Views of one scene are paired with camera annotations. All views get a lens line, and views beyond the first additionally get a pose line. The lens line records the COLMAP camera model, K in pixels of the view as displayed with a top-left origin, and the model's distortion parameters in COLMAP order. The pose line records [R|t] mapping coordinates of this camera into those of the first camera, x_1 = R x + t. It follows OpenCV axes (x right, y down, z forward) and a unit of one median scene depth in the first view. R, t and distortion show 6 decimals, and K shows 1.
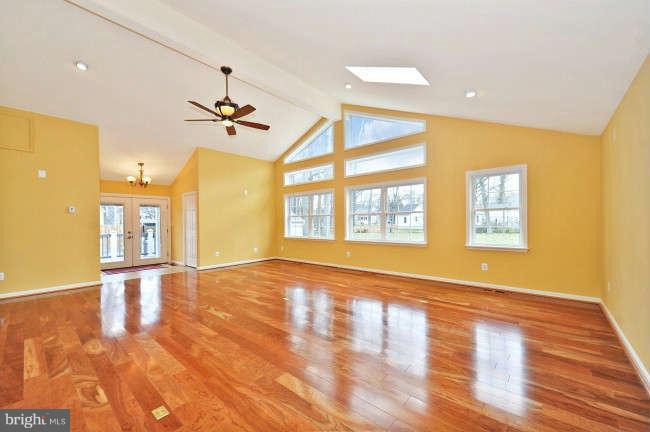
lens RADIAL K [[257.9, 0, 322.4], [0, 257.9, 222.0], [0, 0, 1]] dist [0.010385, 0.000126]
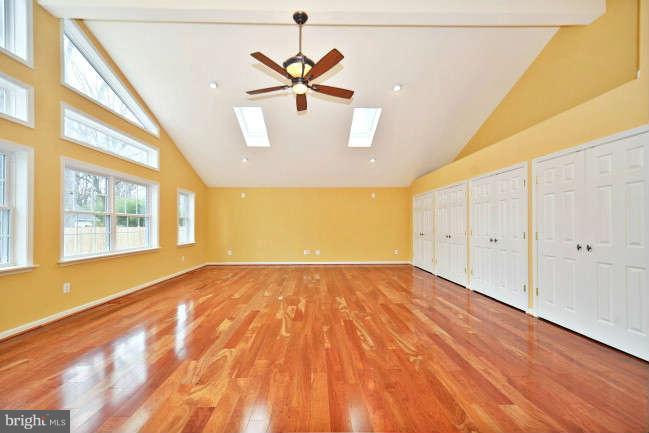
lens RADIAL K [[257.5, 0, 321.9], [0, 257.5, 222.5], [0, 0, 1]] dist [0.010385, 0.000126]
pose [[-0.676786, 0.019941, 0.735909, -0.942624], [0.007059, 0.999763, -0.020599, 0.012264], [-0.736146, -0.008746, -0.676767, 1.450419]]
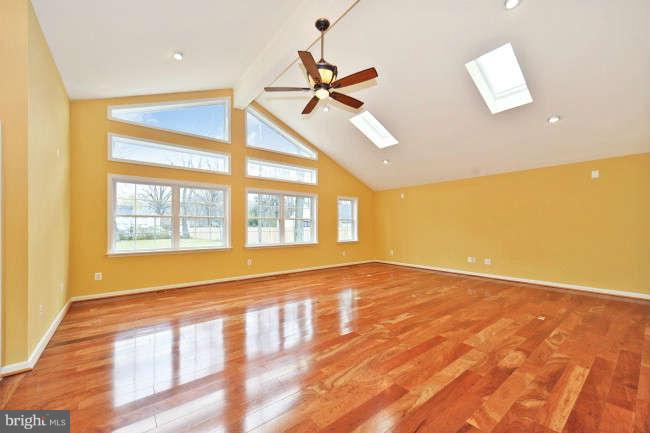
lens RADIAL K [[257.9, 0, 322.4], [0, 257.9, 222.5], [0, 0, 1]] dist [0.010385, 0.000126]
pose [[0.184794, 0.025303, 0.982451, -1.105219], [-0.000551, 0.999671, -0.025643, 0.013761], [-0.982777, 0.004198, 0.184747, 0.861581]]
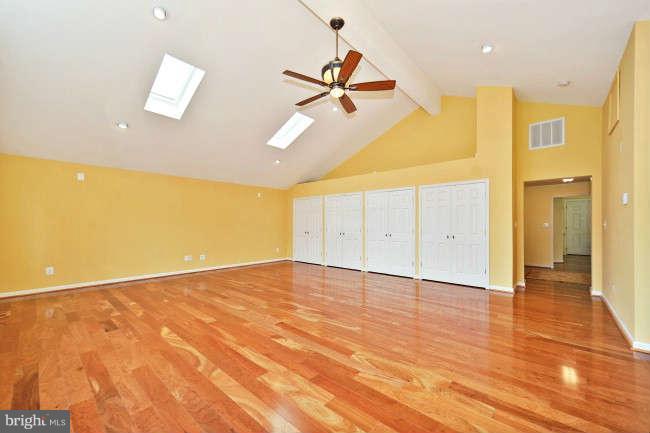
lens RADIAL K [[257.9, 0, 322.4], [0, 257.9, 222.5], [0, 0, 1]] dist [0.010385, 0.000126]
pose [[-0.999872, 0.009170, 0.013081, -0.327893], [0.009018, 0.999892, -0.011627, 0.006280], [-0.013187, -0.011508, -0.999847, 1.759403]]
